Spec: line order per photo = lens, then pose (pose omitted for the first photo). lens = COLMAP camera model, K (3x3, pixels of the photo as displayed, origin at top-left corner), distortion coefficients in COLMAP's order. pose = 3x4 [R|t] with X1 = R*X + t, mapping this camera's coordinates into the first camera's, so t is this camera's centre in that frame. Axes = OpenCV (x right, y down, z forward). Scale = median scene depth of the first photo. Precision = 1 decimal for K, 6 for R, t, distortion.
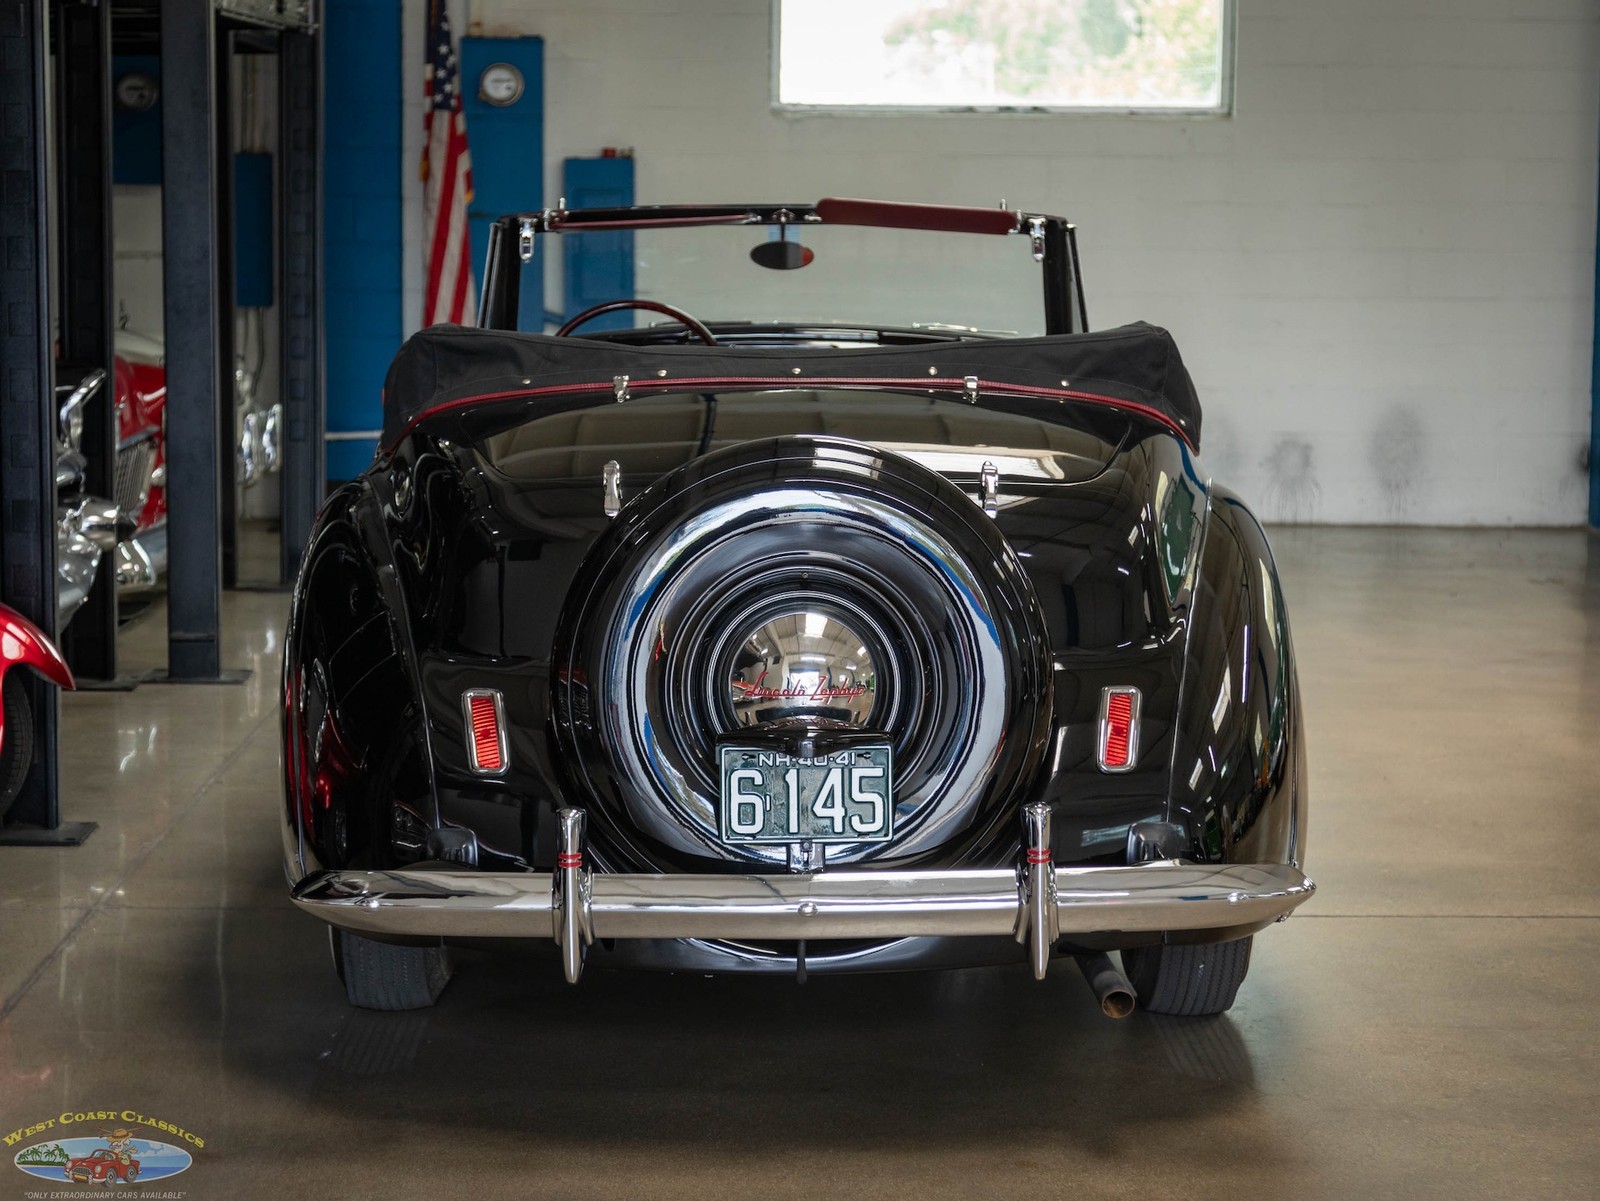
lens RADIAL K [[3727.3, 0, 799.0], [0, 3727.3, 596.5], [0, 0, 1]] dist [0.032768, 0.000000]
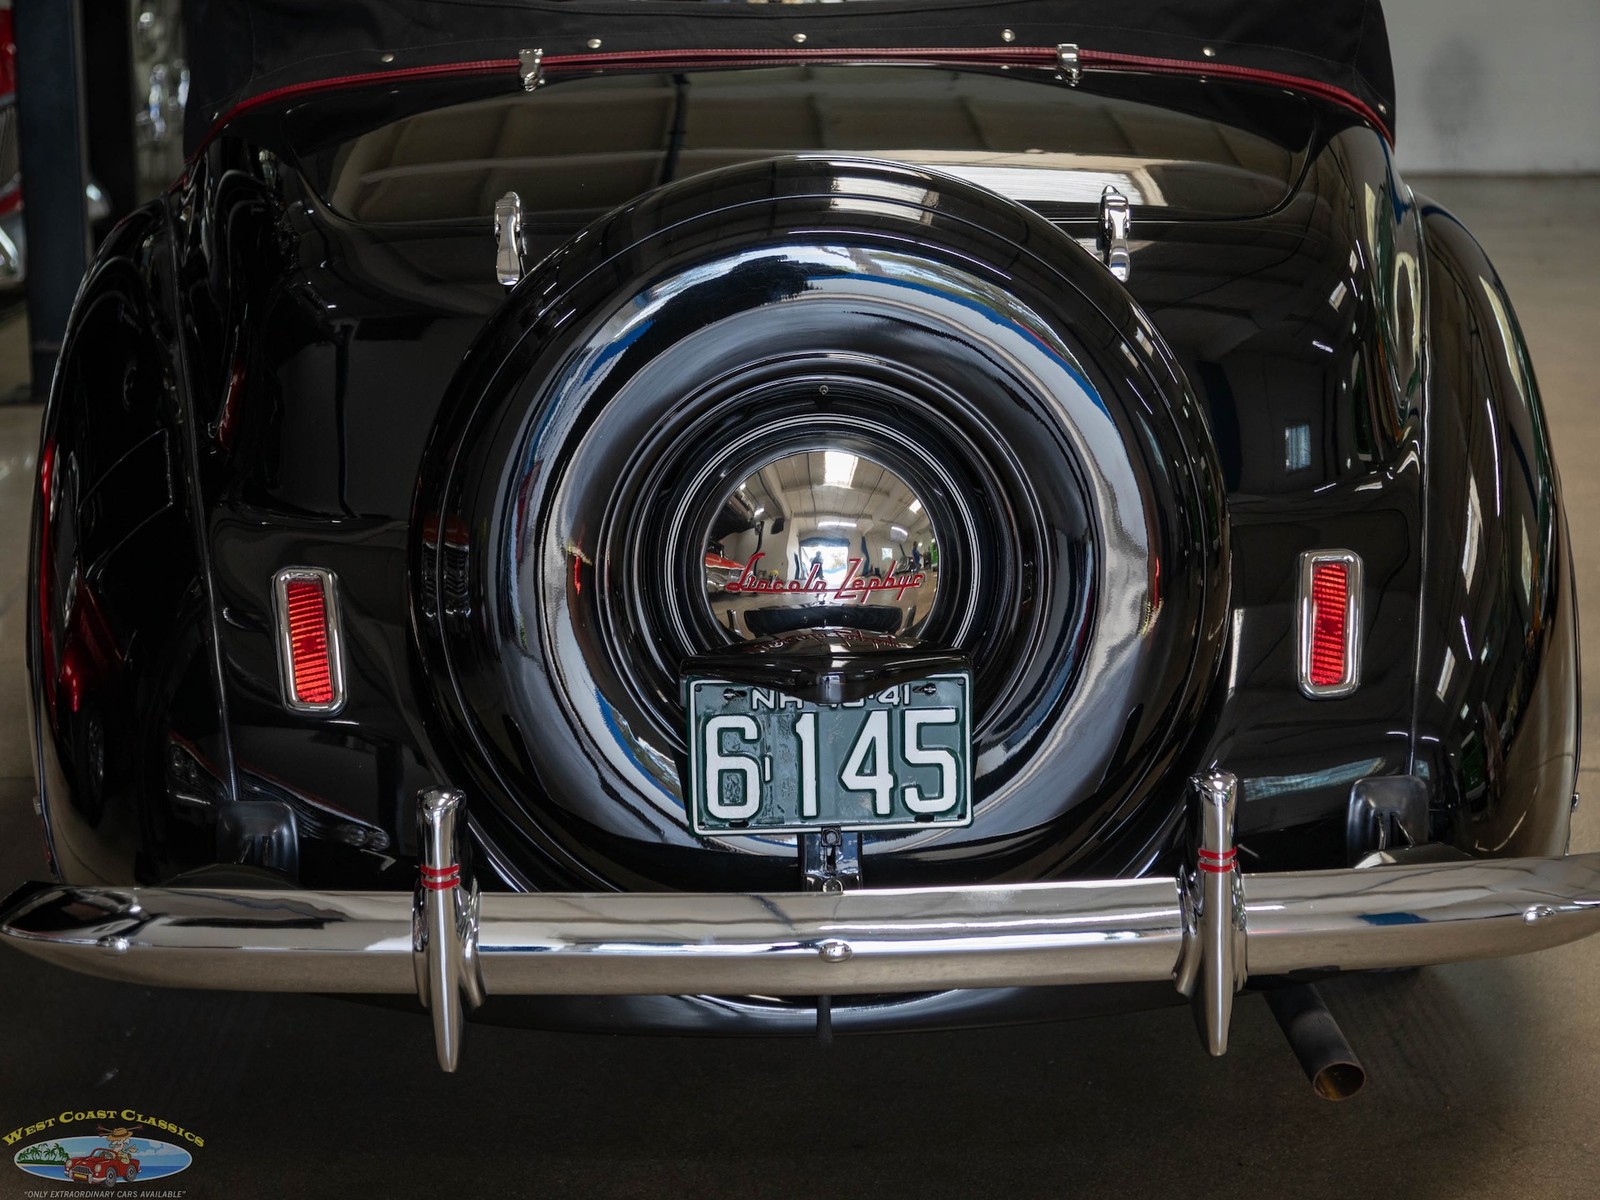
lens RADIAL K [[3727.3, 0, 799.2], [0, 3727.3, 609.1], [0, 0, 1]] dist [0.032768, 0.000000]
pose [[0.999931, -0.011302, 0.003343, -0.004591], [0.010905, 0.994781, 0.101445, -0.030243], [-0.004472, -0.101402, 0.994835, 0.376765]]
